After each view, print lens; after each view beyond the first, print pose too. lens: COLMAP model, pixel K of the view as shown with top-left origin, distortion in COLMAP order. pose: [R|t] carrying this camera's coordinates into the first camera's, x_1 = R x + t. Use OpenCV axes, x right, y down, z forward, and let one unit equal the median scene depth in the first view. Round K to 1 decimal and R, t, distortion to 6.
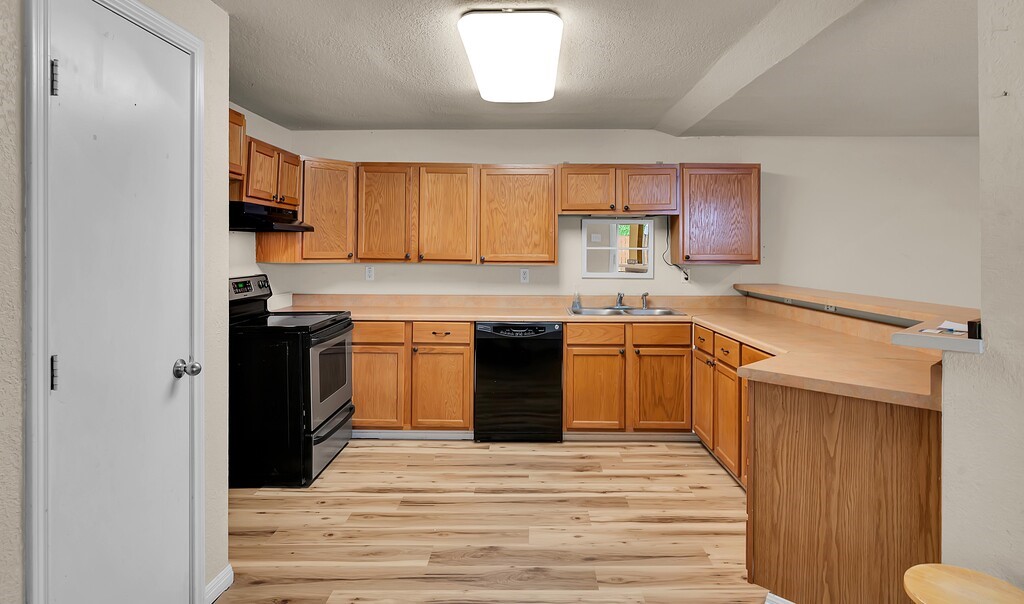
lens RADIAL K [[581.7, 0, 523.3], [0, 581.7, 251.3], [0, 0, 1]] dist [-0.001088, -0.000173]
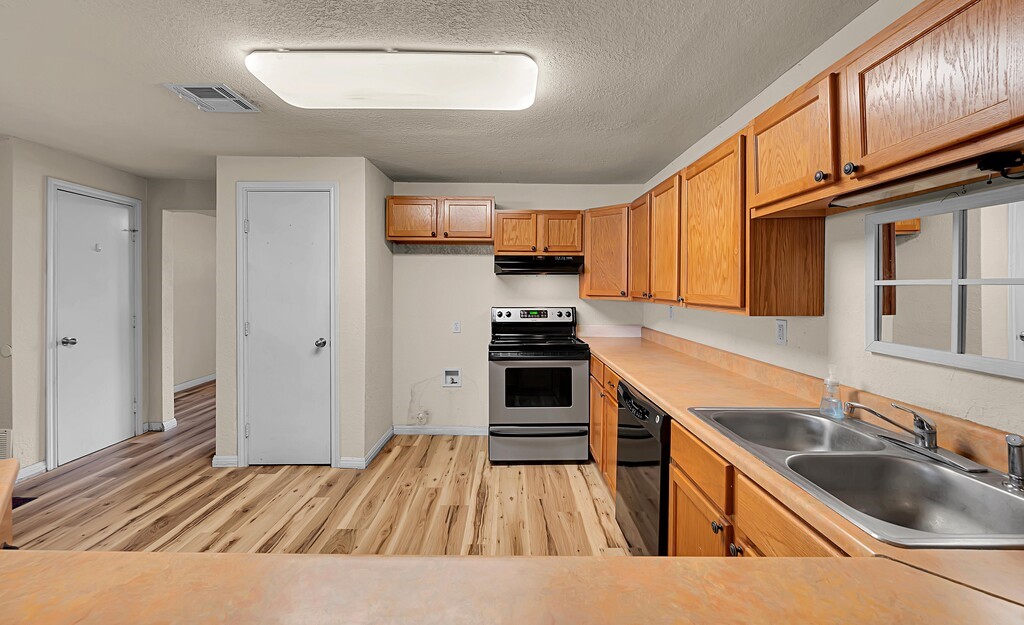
lens RADIAL K [[406.4, 0, 511.5], [0, 406.4, 295.4], [0, 0, 1]] dist [-0.001968, -0.000079]
pose [[0.022870, 0.014863, -0.999628, 0.452994], [-0.005001, 0.999879, 0.014753, 0.000960], [0.999726, 0.004662, 0.022941, 0.832433]]
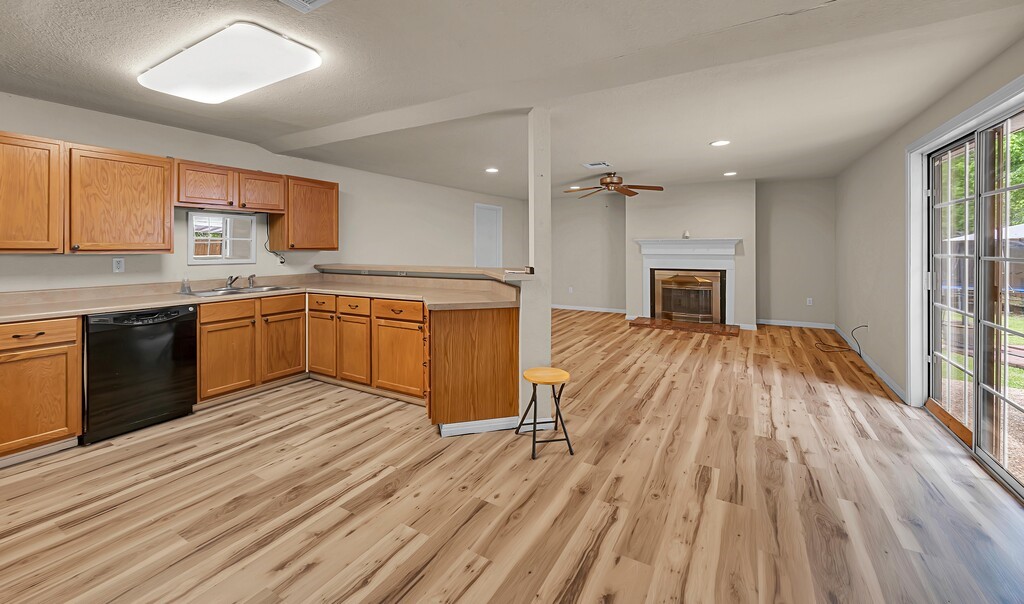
lens RADIAL K [[407.9, 0, 518.1], [0, 407.9, 247.4], [0, 0, 1]] dist [-0.002550, -0.000229]
pose [[0.488284, -0.004672, 0.872672, -0.307114], [0.002364, 0.999989, 0.004031, 0.012330], [-0.872682, 0.000094, 0.488289, 0.087474]]
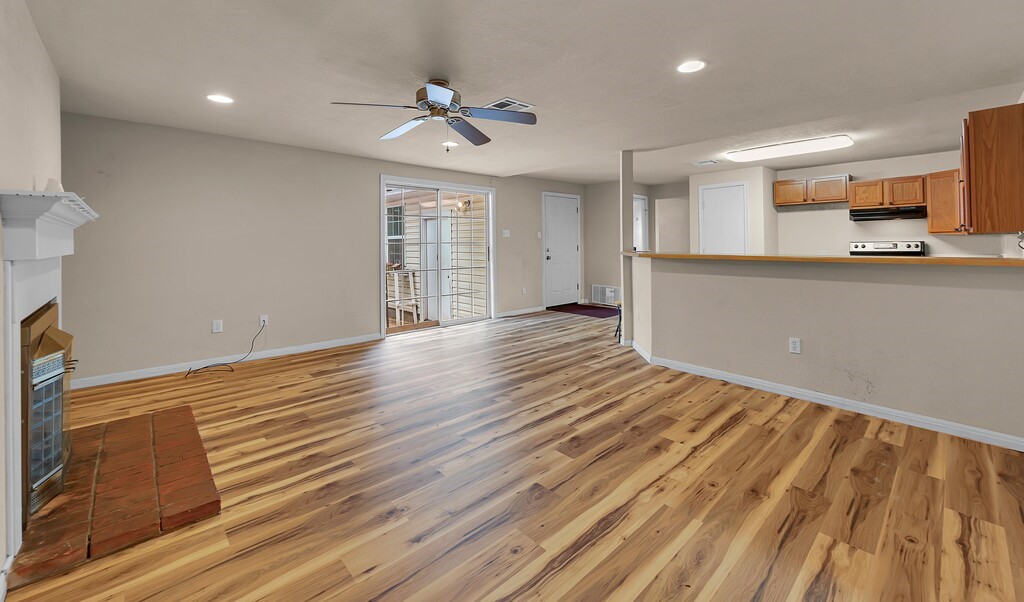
lens RADIAL K [[407.9, 0, 518.1], [0, 407.9, 246.4], [0, 0, 1]] dist [-0.002550, -0.000229]
pose [[-0.726488, 0.011073, -0.687090, 1.379232], [0.008724, 0.999938, 0.006892, 0.036347], [0.687124, -0.000987, -0.726540, 1.047642]]
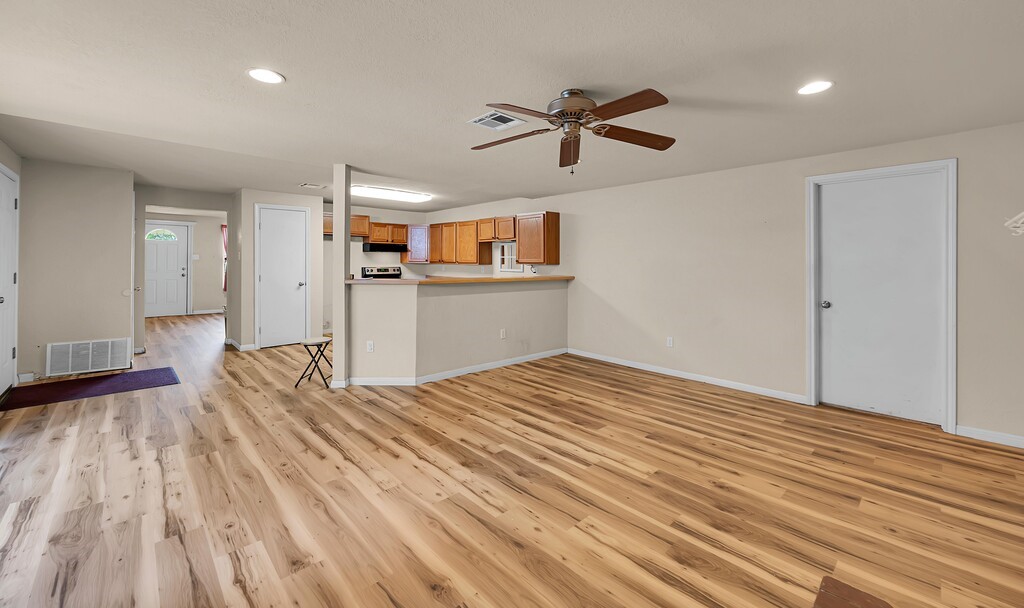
lens RADIAL K [[411.6, 0, 510.6], [0, 411.6, 261.9], [0, 0, 1]] dist [-0.005474, -0.000455]
pose [[0.687642, -0.001070, -0.726050, 1.389385], [-0.003890, 0.999979, -0.005158, 0.022730], [0.726040, 0.006371, 0.687623, 0.001467]]
